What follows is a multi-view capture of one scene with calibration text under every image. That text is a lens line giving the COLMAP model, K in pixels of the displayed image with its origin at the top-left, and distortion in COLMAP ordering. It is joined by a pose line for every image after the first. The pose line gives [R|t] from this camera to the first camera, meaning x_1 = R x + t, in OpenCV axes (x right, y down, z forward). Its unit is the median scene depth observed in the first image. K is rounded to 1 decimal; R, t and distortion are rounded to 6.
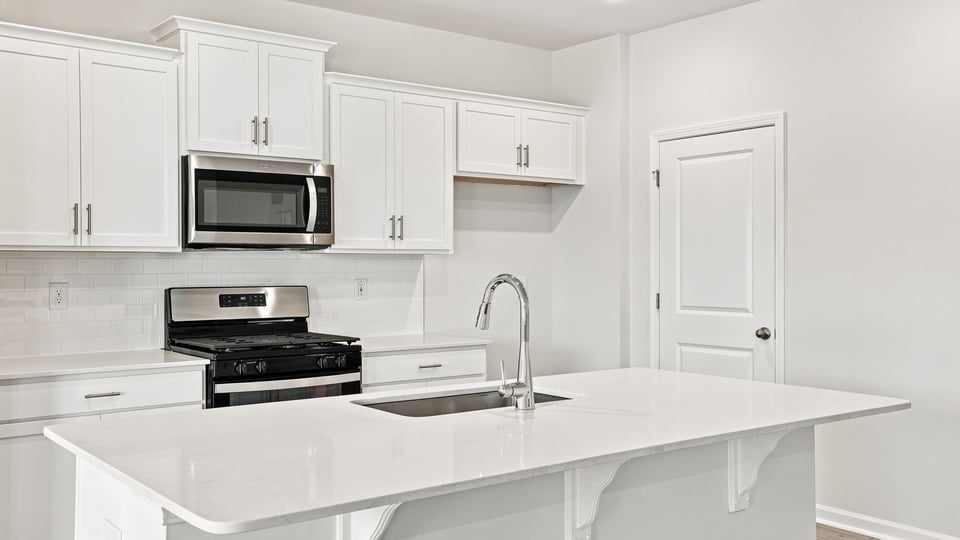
lens RADIAL K [[936.1, 0, 483.4], [0, 936.1, 264.9], [0, 0, 1]] dist [0.012596, 0.000000]
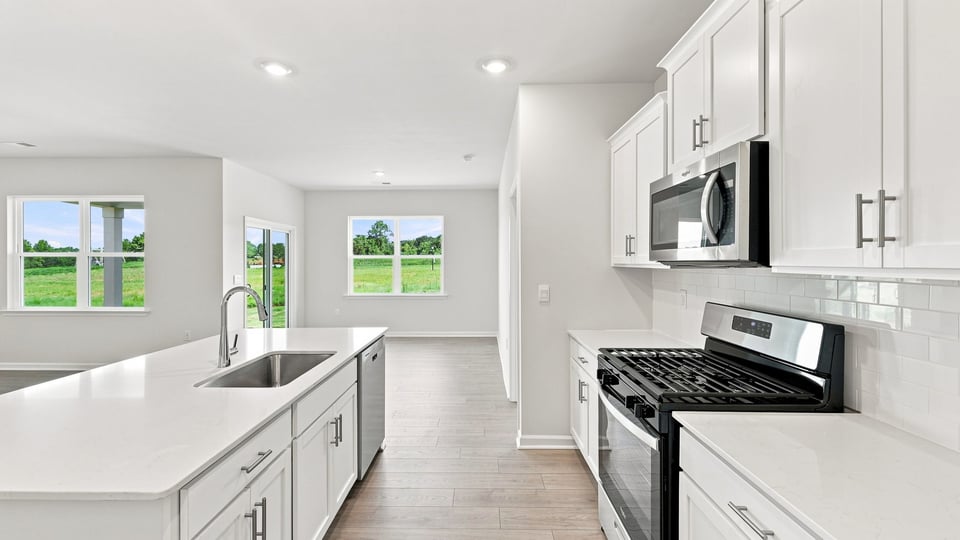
lens RADIAL K [[408.8, 0, 474.6], [0, 408.8, 272.4], [0, 0, 1]] dist [0.010309, -0.000517]
pose [[-0.627433, 0.014254, -0.778540, 0.191452], [-0.010437, 0.999589, 0.026712, -0.018452], [0.778600, 0.024886, -0.627027, 1.026073]]
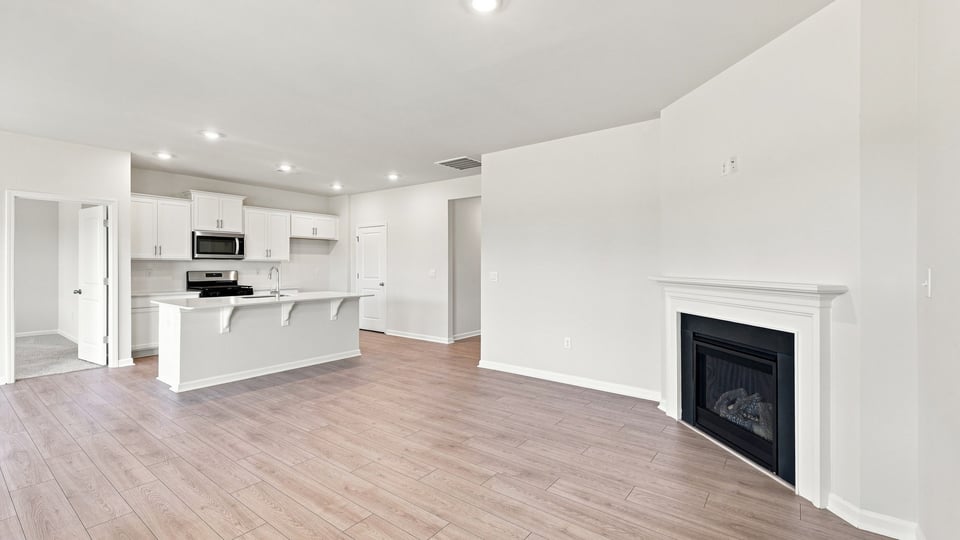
lens RADIAL K [[408.8, 0, 469.6], [0, 408.8, 267.2], [0, 0, 1]] dist [0.010309, -0.000517]
pose [[0.966756, 0.001990, 0.255694, 0.234952], [-0.003037, 0.999989, 0.003699, 0.002233], [-0.255684, -0.004353, 0.966751, -0.602825]]
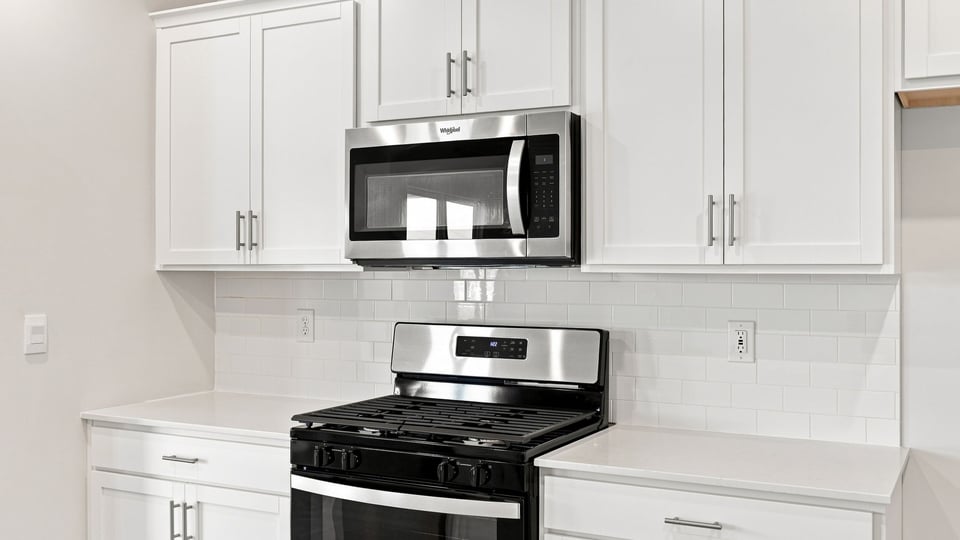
lens RADIAL K [[936.1, 0, 478.4], [0, 936.1, 276.2], [0, 0, 1]] dist [0.012596, 0.000000]
pose [[0.414459, 0.004420, -0.910057, 0.313265], [-0.007433, 0.999971, 0.001472, -0.010998], [0.910037, 0.006154, 0.414480, 0.720411]]
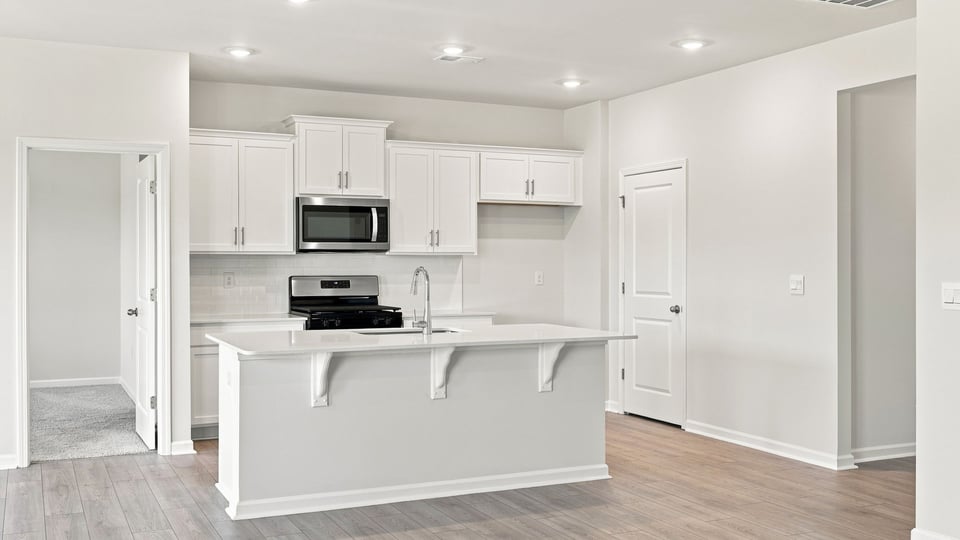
lens RADIAL K [[936.1, 0, 478.9], [0, 936.1, 265.5], [0, 0, 1]] dist [0.012596, 0.000000]
pose [[0.978167, 0.001828, -0.207810, 0.316480], [-0.000995, 0.999991, 0.004109, -0.001093], [0.207816, -0.003813, 0.978161, -0.523901]]
